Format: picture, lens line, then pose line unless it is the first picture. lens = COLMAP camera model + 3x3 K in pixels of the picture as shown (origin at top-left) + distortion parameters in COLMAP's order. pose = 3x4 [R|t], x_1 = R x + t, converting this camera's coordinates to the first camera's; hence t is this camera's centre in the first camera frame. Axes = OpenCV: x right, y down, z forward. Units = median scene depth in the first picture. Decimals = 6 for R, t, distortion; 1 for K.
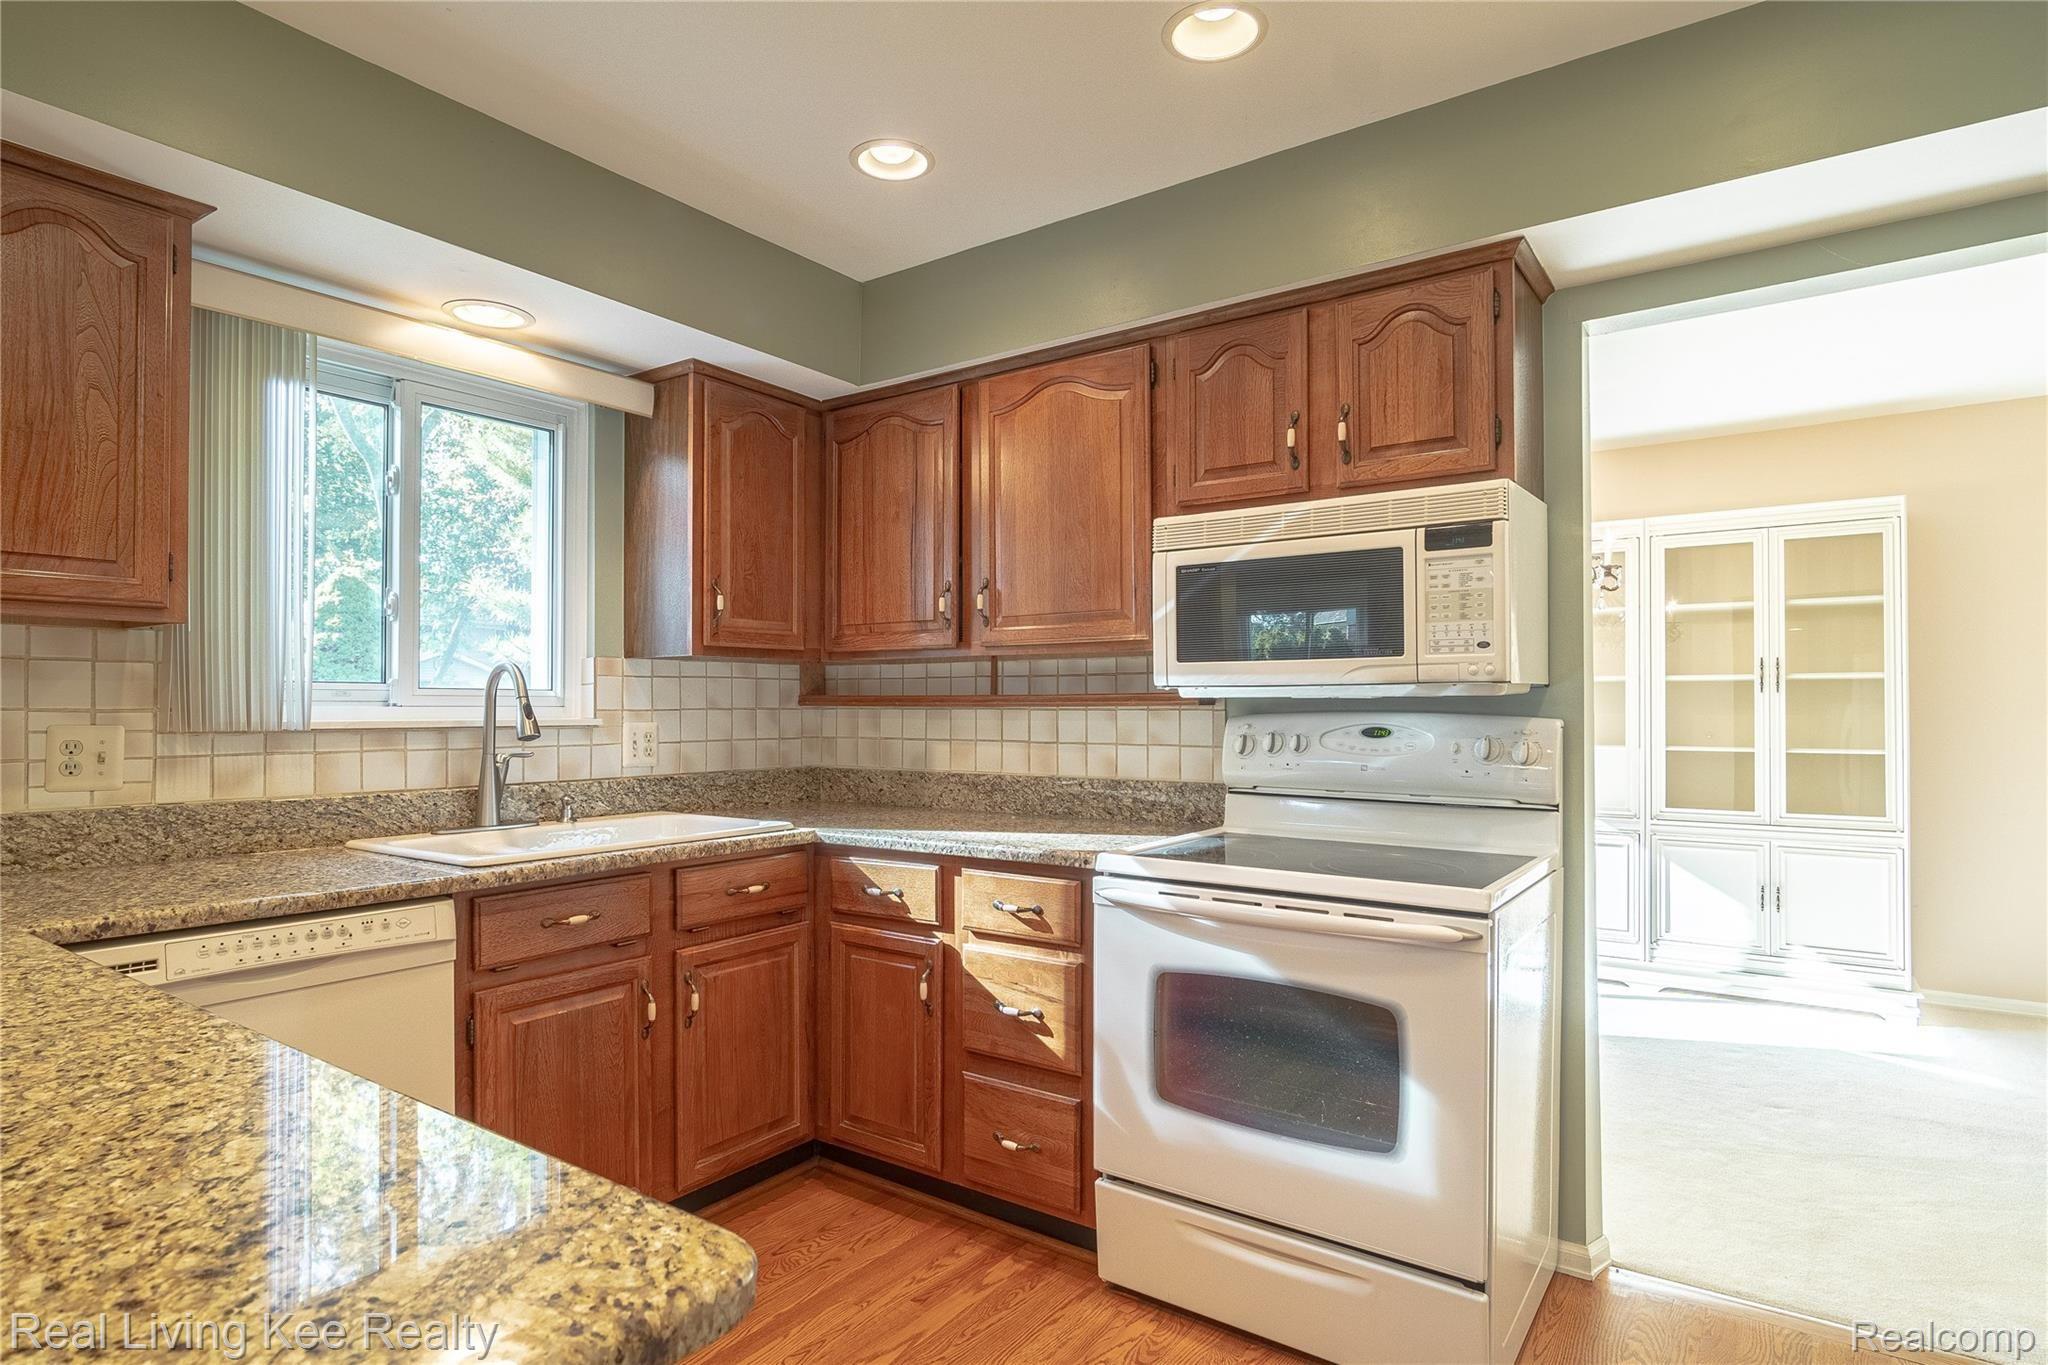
lens RADIAL K [[1104.4, 0, 1022.2], [0, 1104.4, 691.8], [0, 0, 1]] dist [-0.011978, 0.001549]
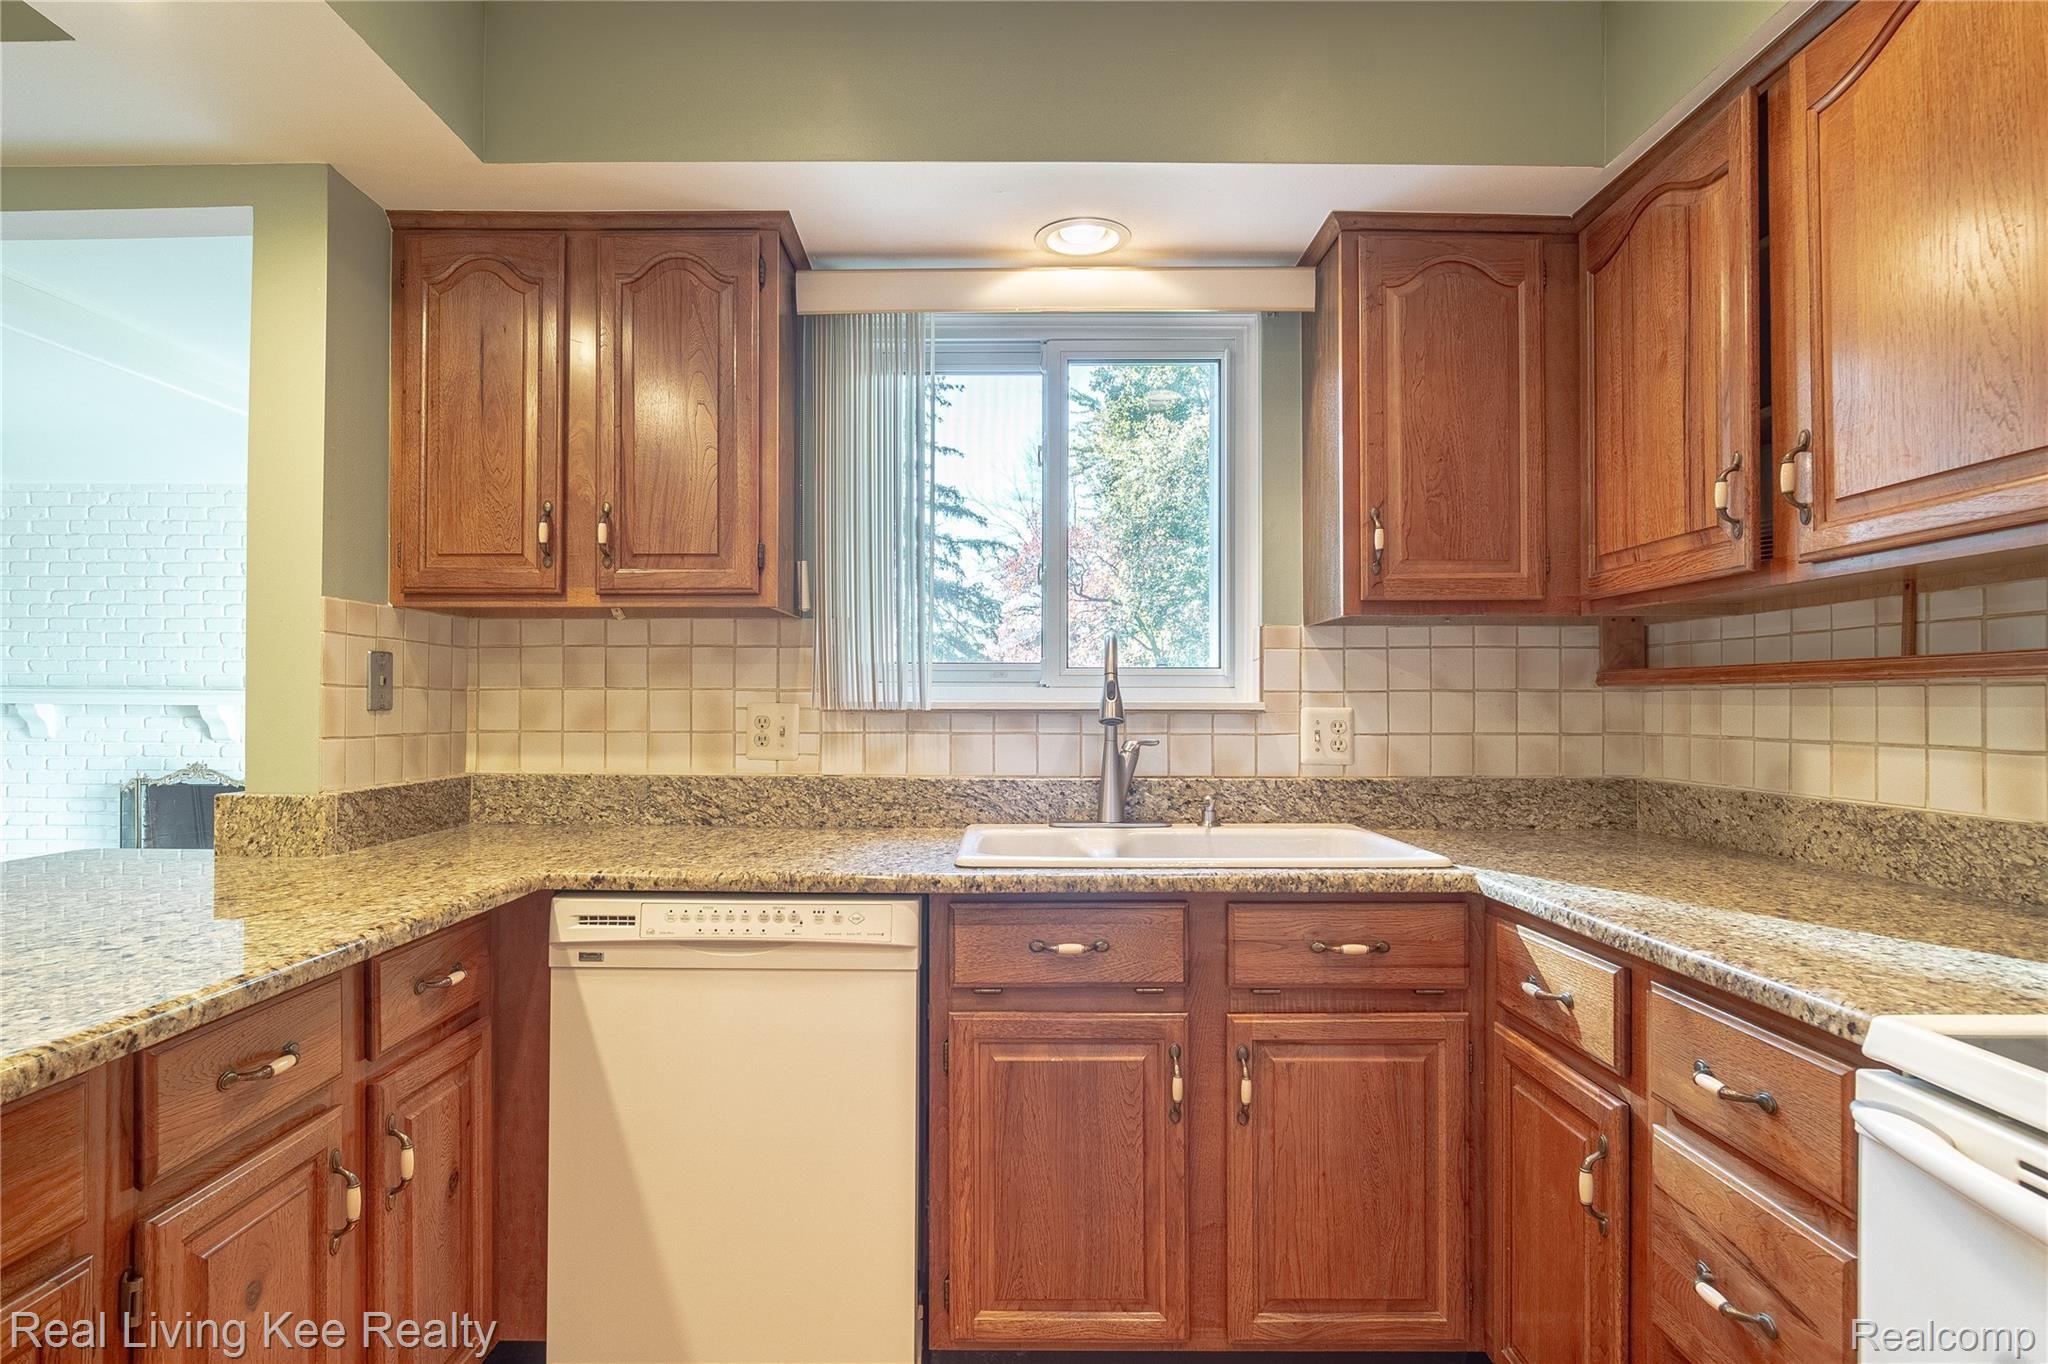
lens RADIAL K [[1104.4, 0, 1022.6], [0, 1104.4, 697.0], [0, 0, 1]] dist [-0.011978, 0.001549]
pose [[0.573611, -0.004773, -0.819114, 0.196521], [0.009439, 0.999955, 0.000783, 0.020515], [0.819074, -0.008181, 0.573630, 0.438731]]
